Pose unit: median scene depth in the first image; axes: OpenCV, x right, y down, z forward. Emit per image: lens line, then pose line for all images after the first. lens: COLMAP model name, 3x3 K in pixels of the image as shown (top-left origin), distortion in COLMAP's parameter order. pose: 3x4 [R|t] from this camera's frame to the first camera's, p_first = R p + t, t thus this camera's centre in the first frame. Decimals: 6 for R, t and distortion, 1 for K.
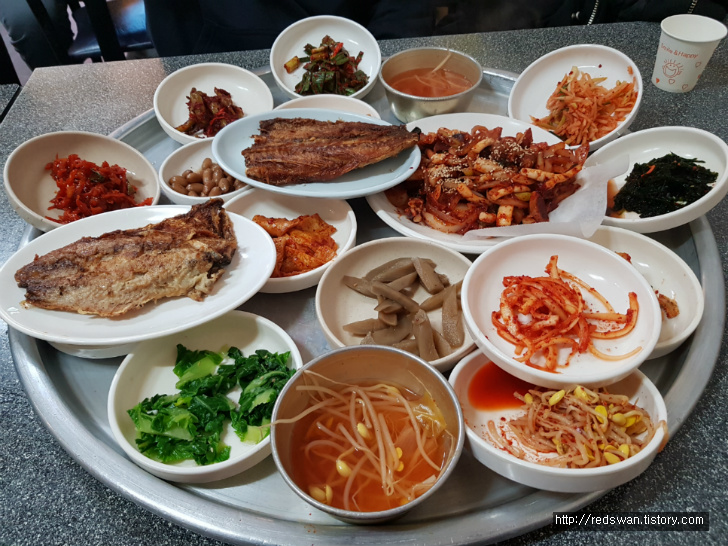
lens RADIAL K [[606.3, 0, 364.0], [0, 606.3, 273.0], [0, 0, 1]] dist [-0.015626, -0.007034]
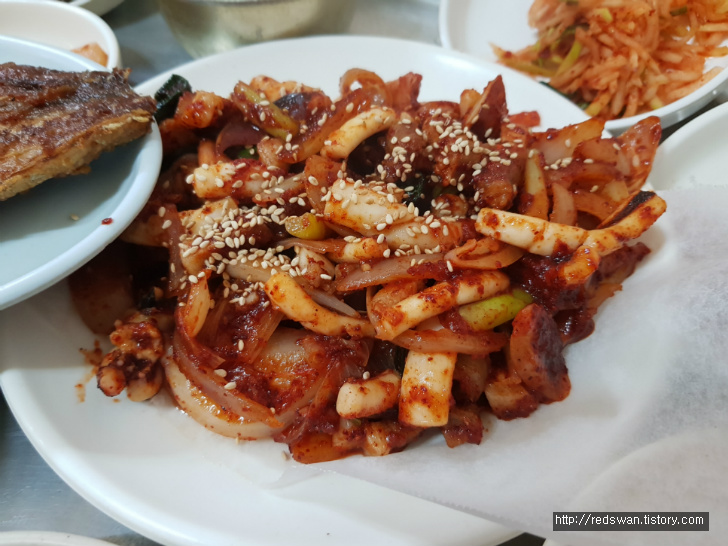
lens RADIAL K [[606.3, 0, 364.0], [0, 606.3, 273.0], [0, 0, 1]] dist [-0.015626, -0.007034]
pose [[0.995436, -0.036172, 0.088316, 0.175995], [0.028462, 0.995797, 0.087049, -0.172337], [-0.091093, -0.084138, 0.992282, 0.707225]]
